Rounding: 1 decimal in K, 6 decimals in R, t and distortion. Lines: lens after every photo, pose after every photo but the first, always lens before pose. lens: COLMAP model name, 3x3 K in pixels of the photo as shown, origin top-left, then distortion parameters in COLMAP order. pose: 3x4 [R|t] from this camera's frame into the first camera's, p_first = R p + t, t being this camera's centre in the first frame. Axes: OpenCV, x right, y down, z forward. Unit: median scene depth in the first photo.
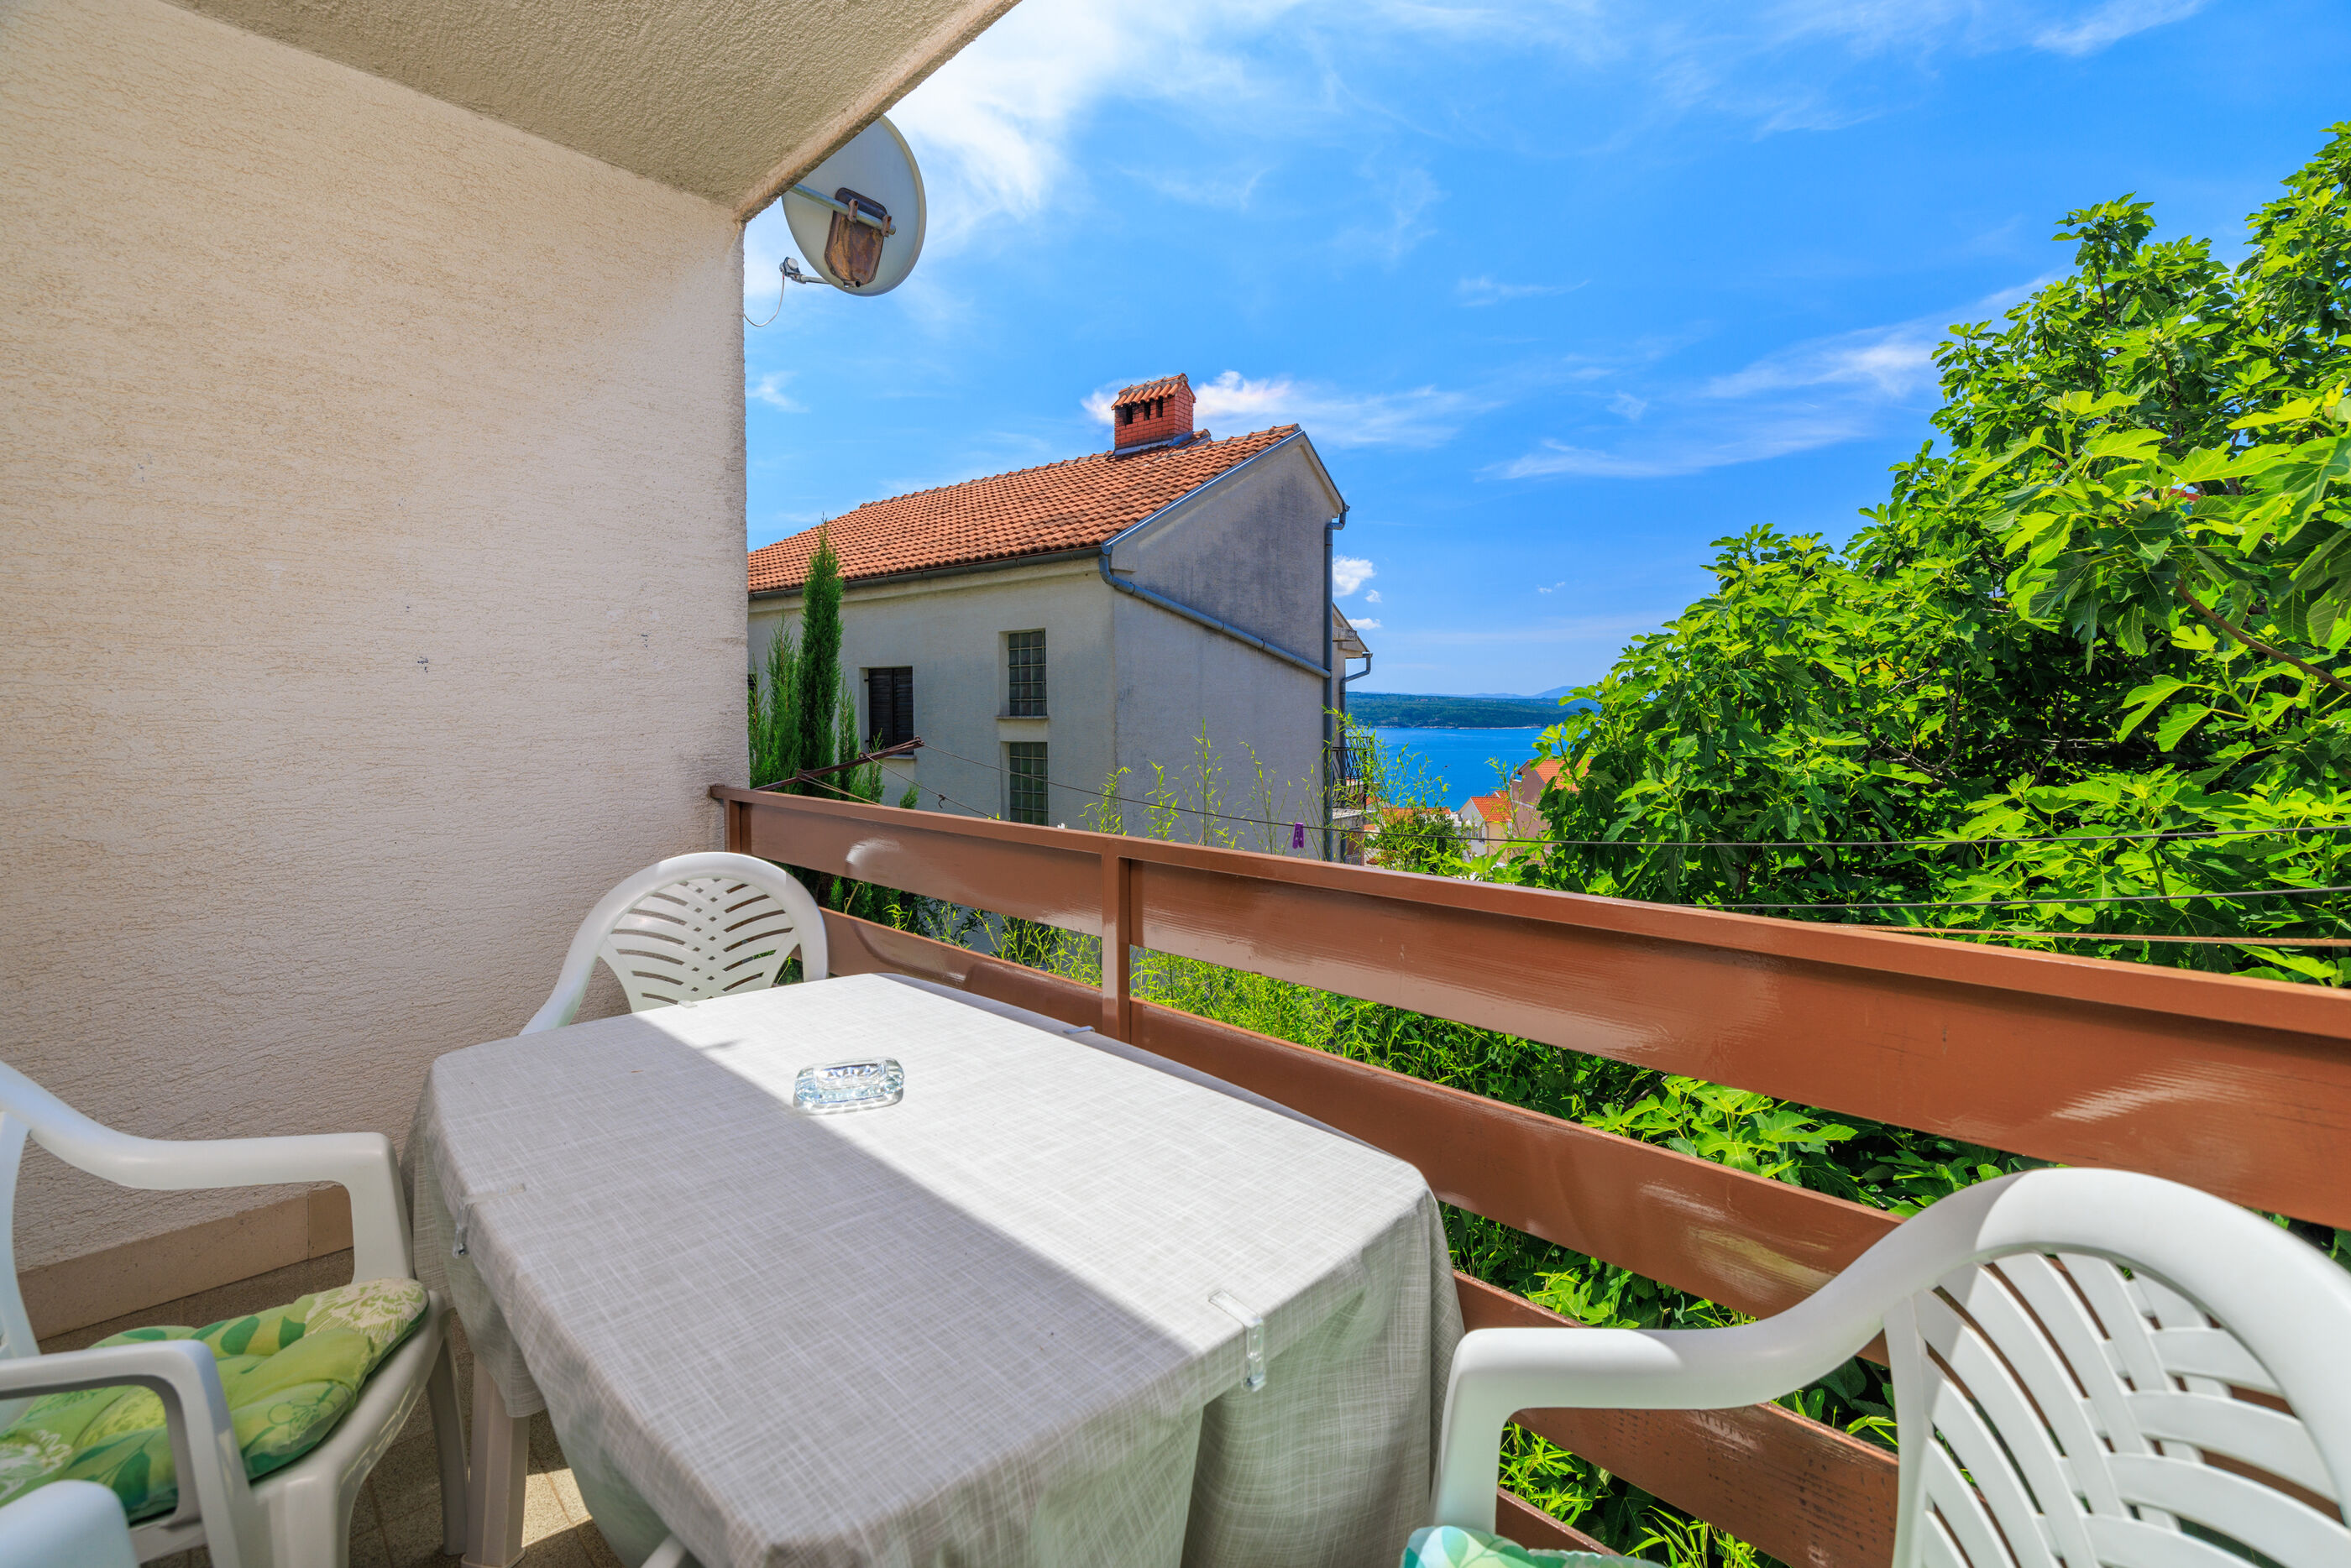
lens RADIAL K [[1019.0, 0, 1155.4], [0, 1019.0, 746.9], [0, 0, 1]] dist [0.003750, 0.001221]
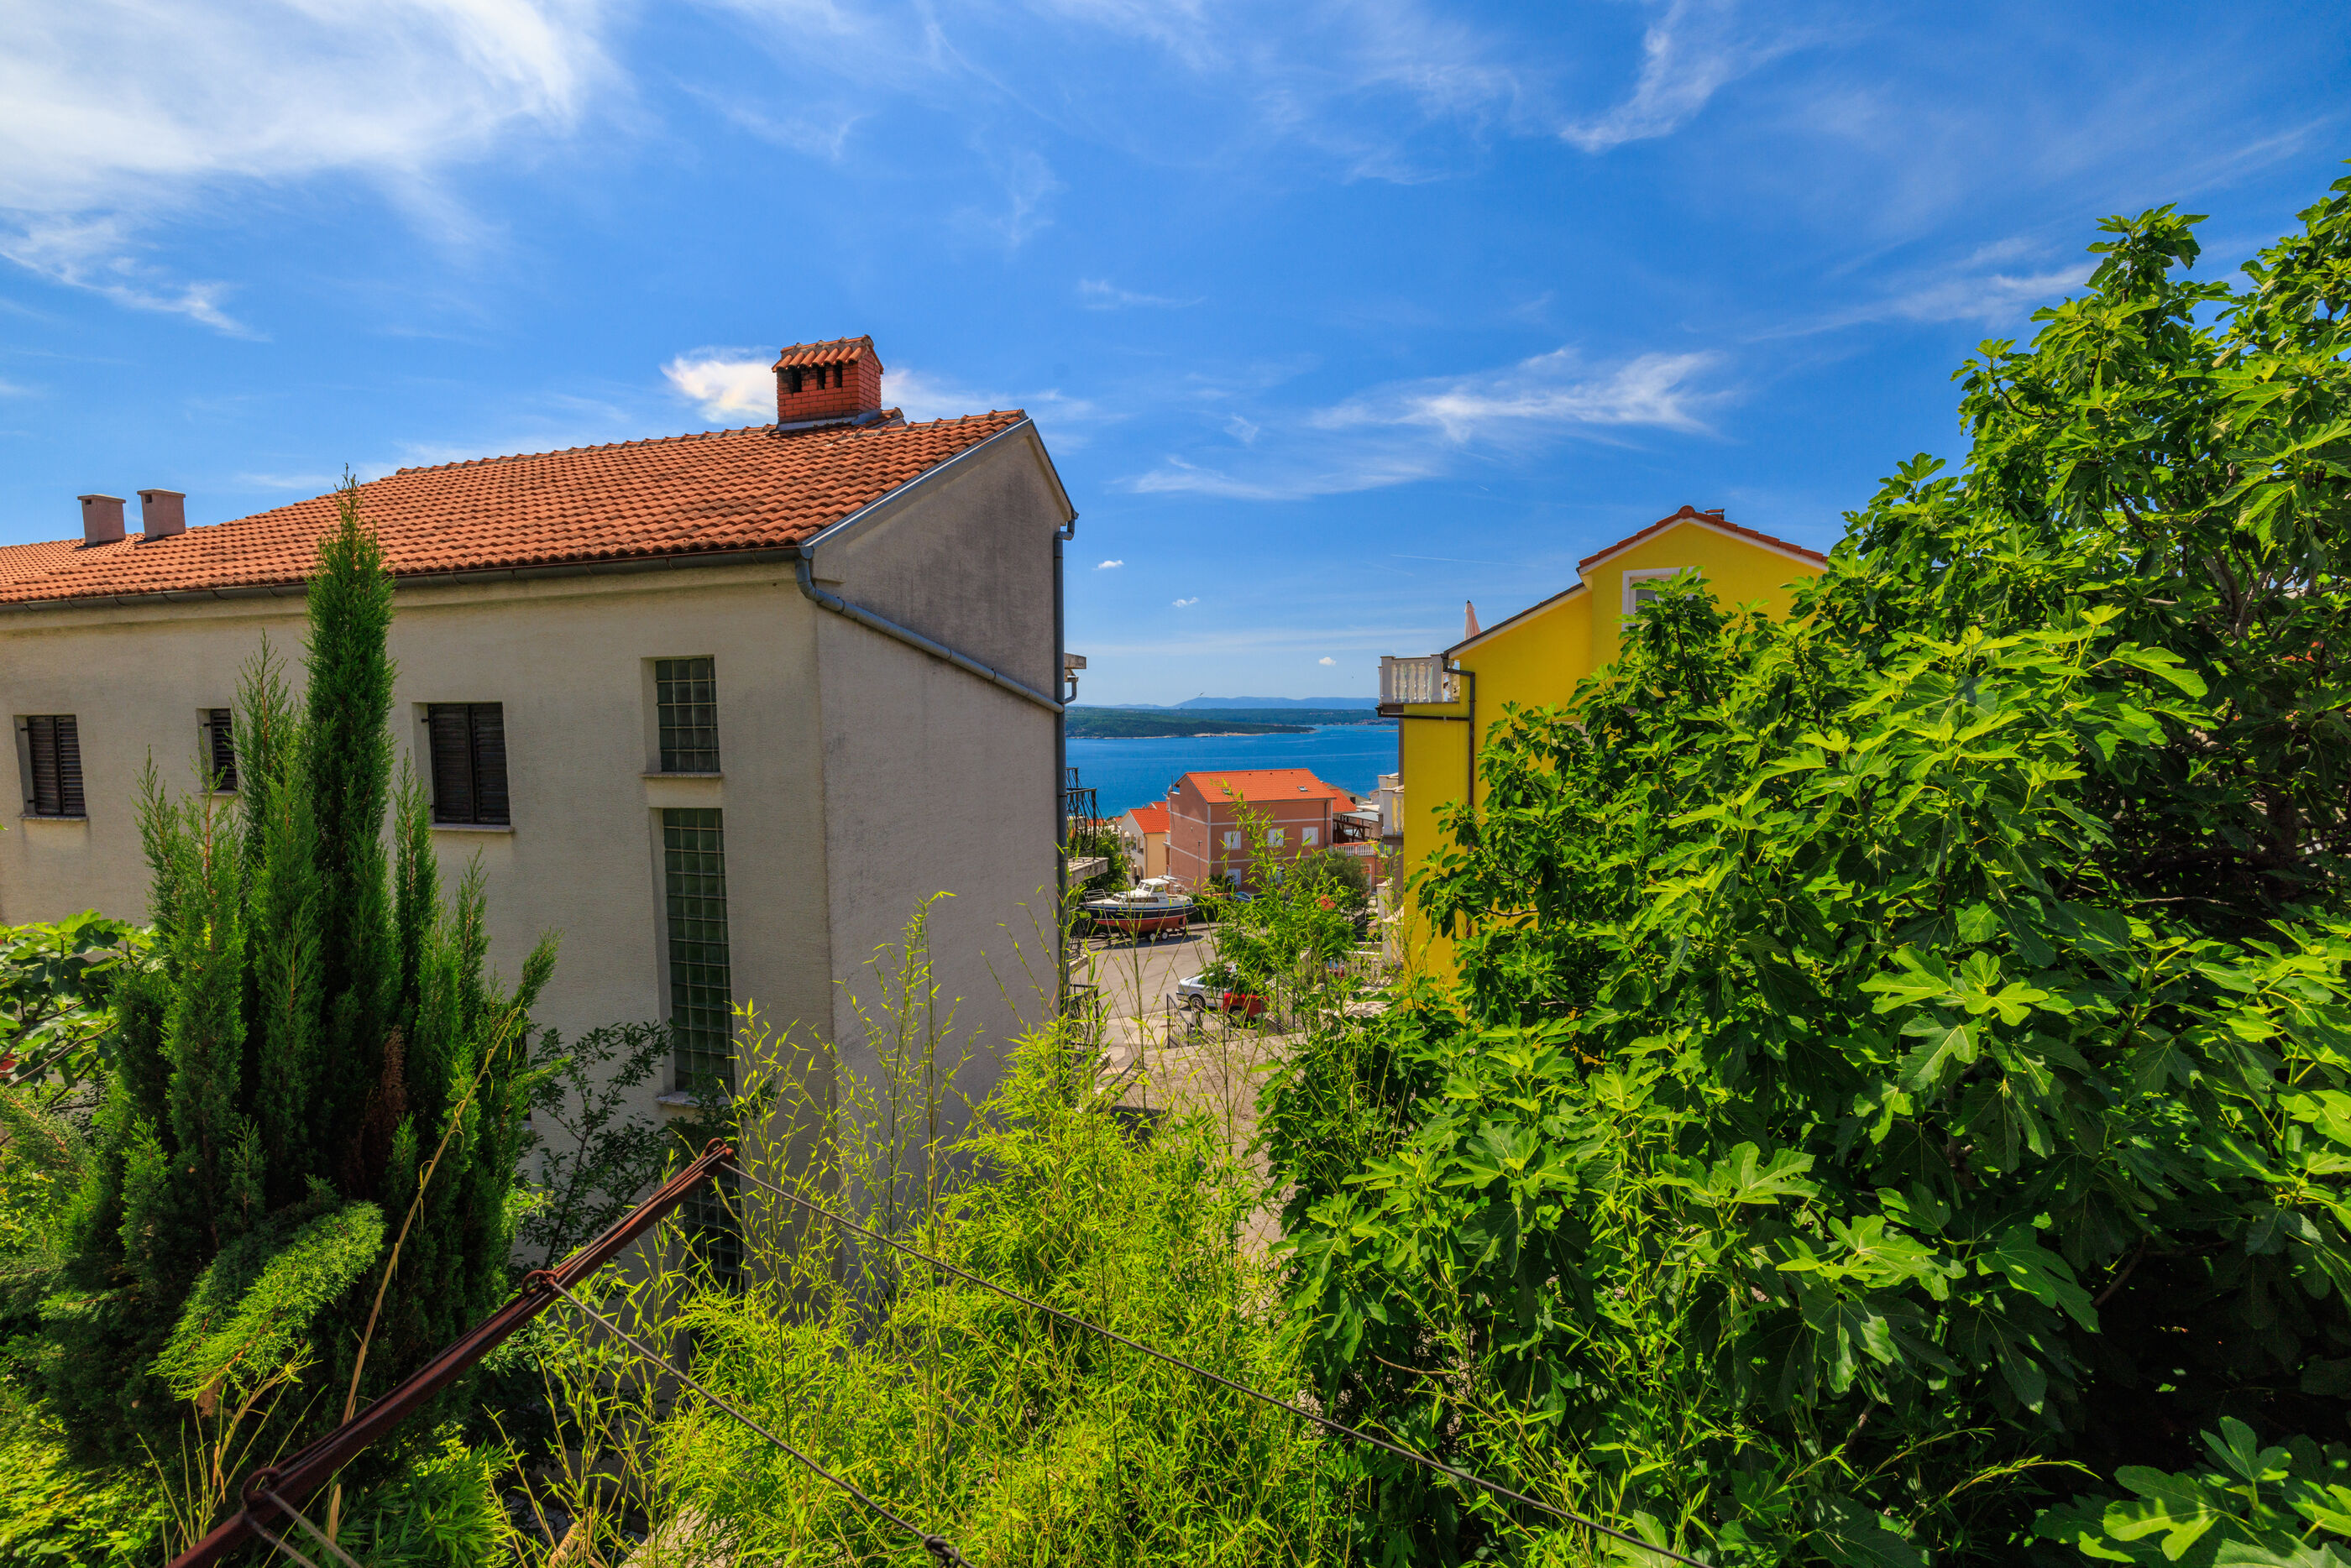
lens RADIAL K [[1019.0, 0, 1188.3], [0, 1019.0, 793.8], [0, 0, 1]] dist [0.003750, 0.001221]
pose [[0.927181, -0.041092, 0.372352, -0.112600], [0.027286, 0.998733, 0.042274, -0.063539], [-0.373618, -0.029035, 0.927128, 0.309008]]
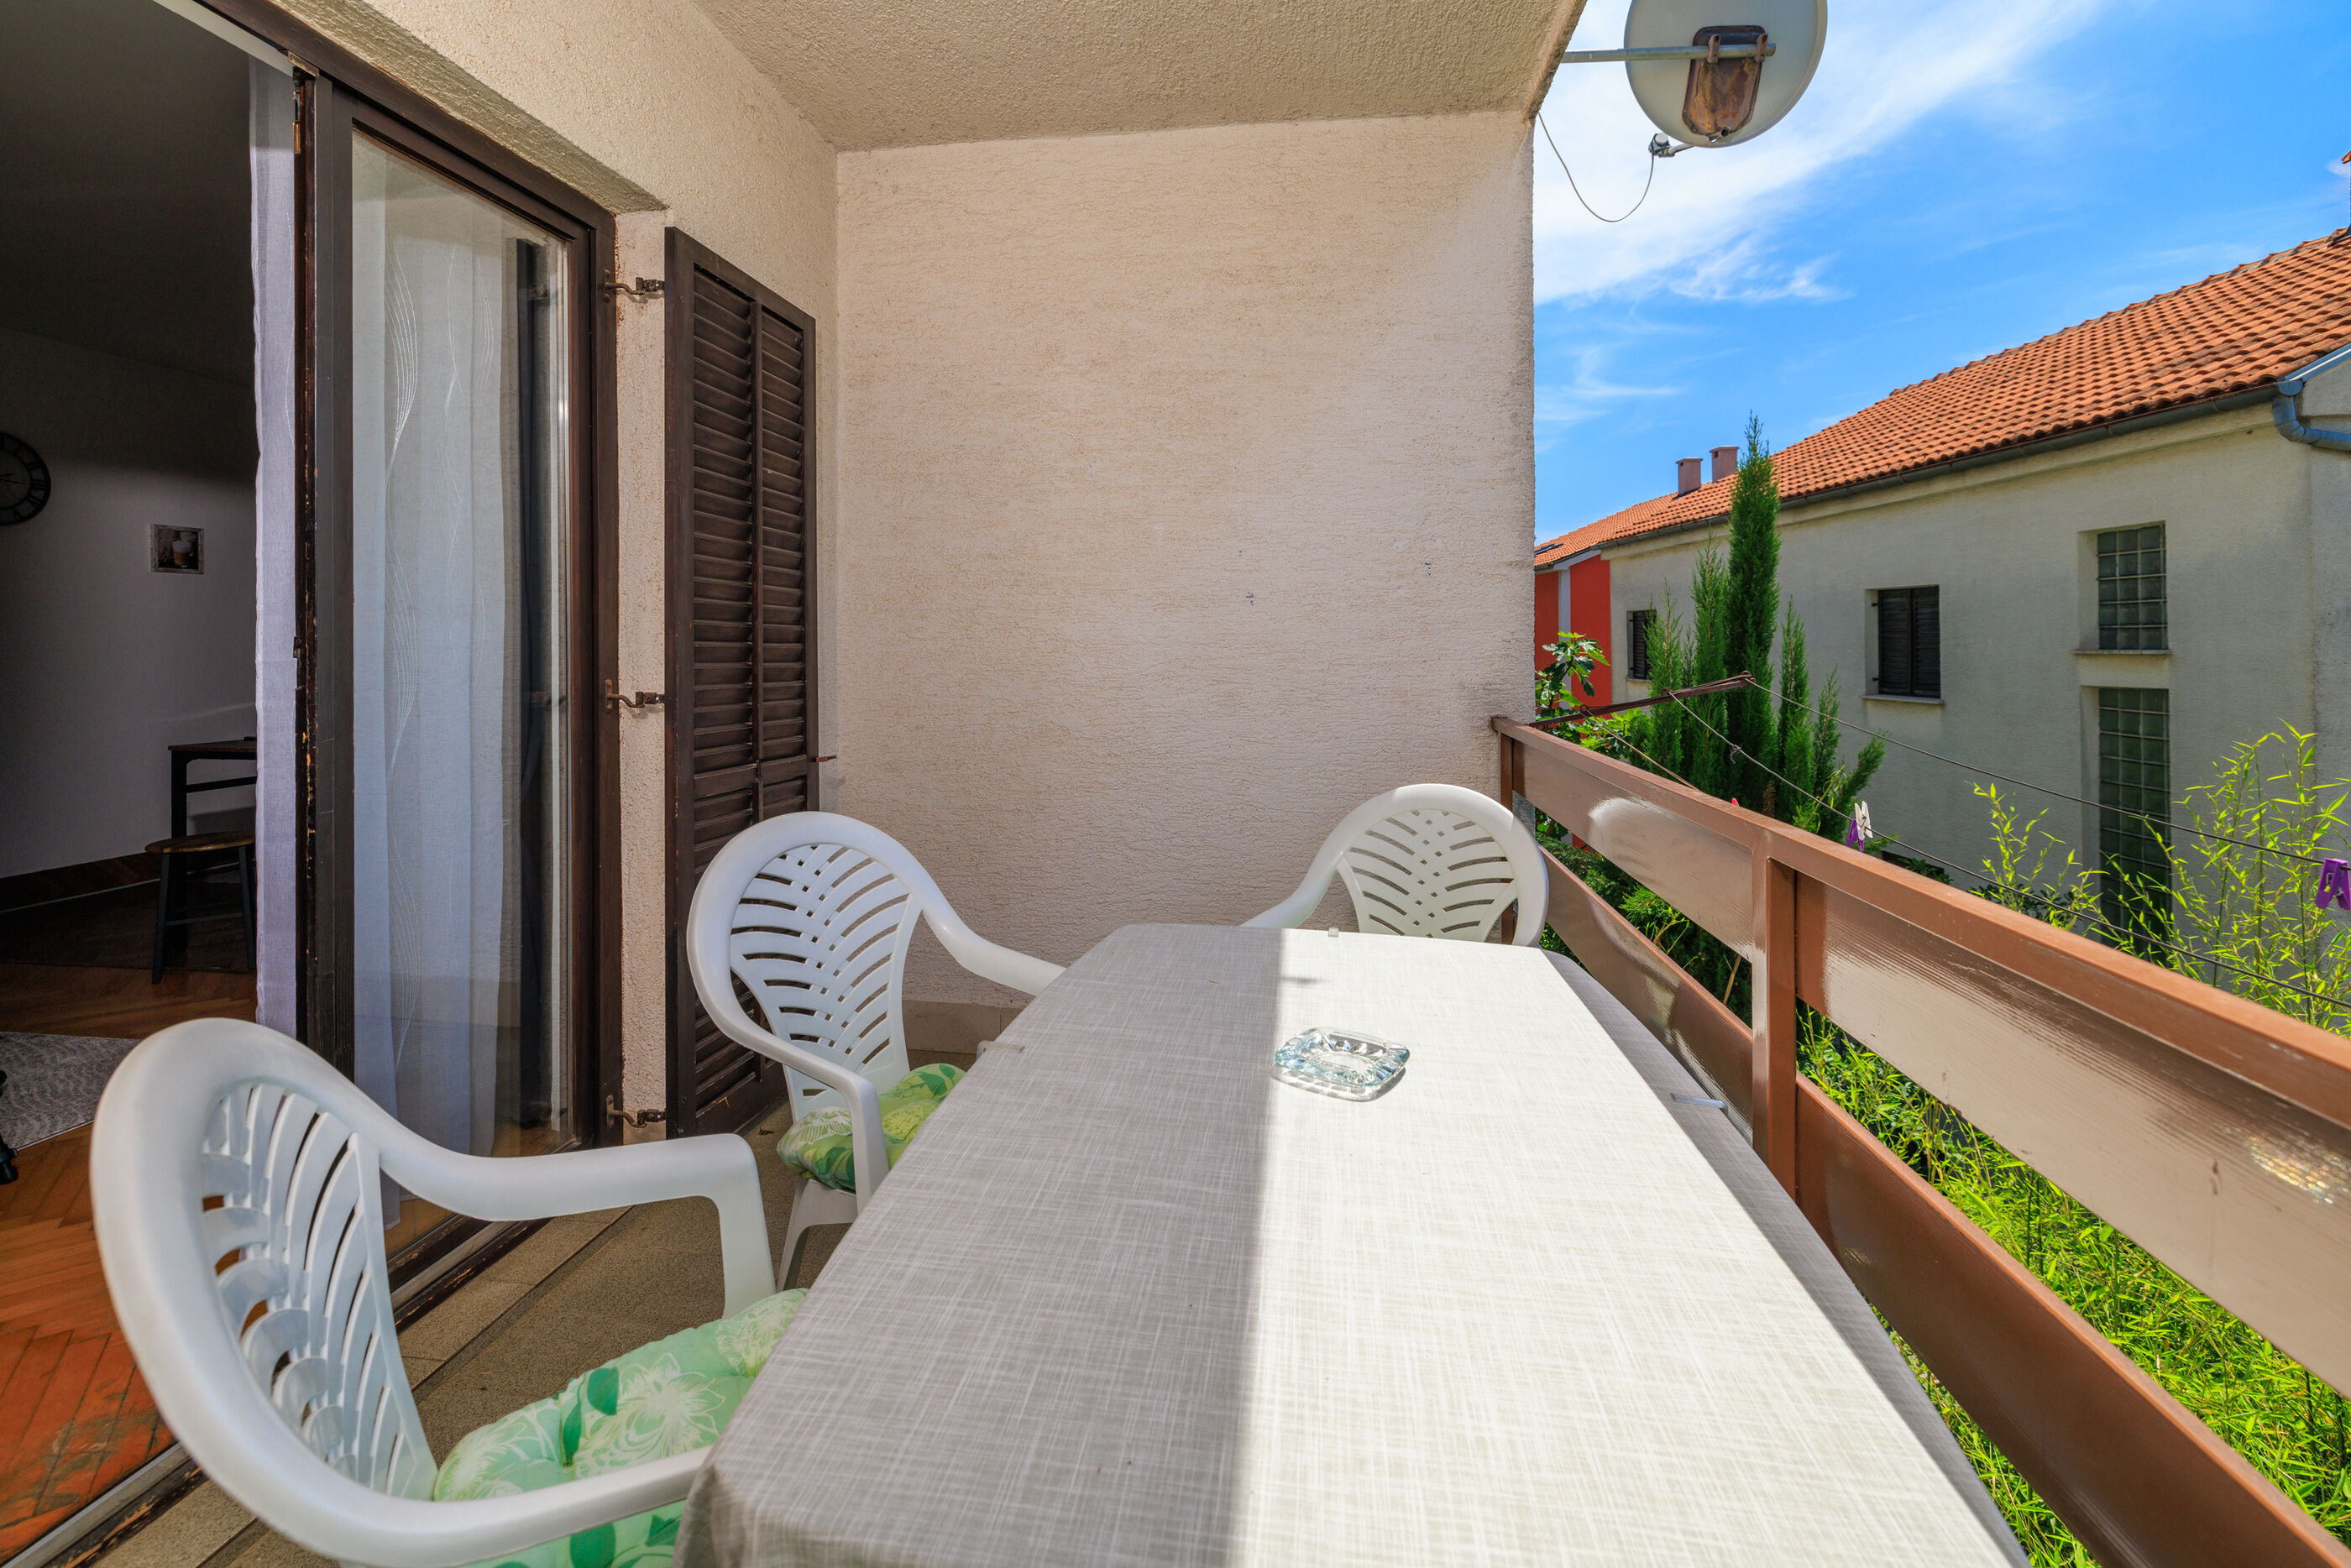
lens RADIAL K [[1019.0, 0, 1136.1], [0, 1019.0, 661.2], [0, 0, 1]] dist [0.003750, 0.001221]
pose [[0.590114, 0.019994, -0.807072, 0.062501], [-0.033096, 0.999452, 0.000561, -0.001539], [0.806641, 0.026380, 0.590453, 0.069408]]
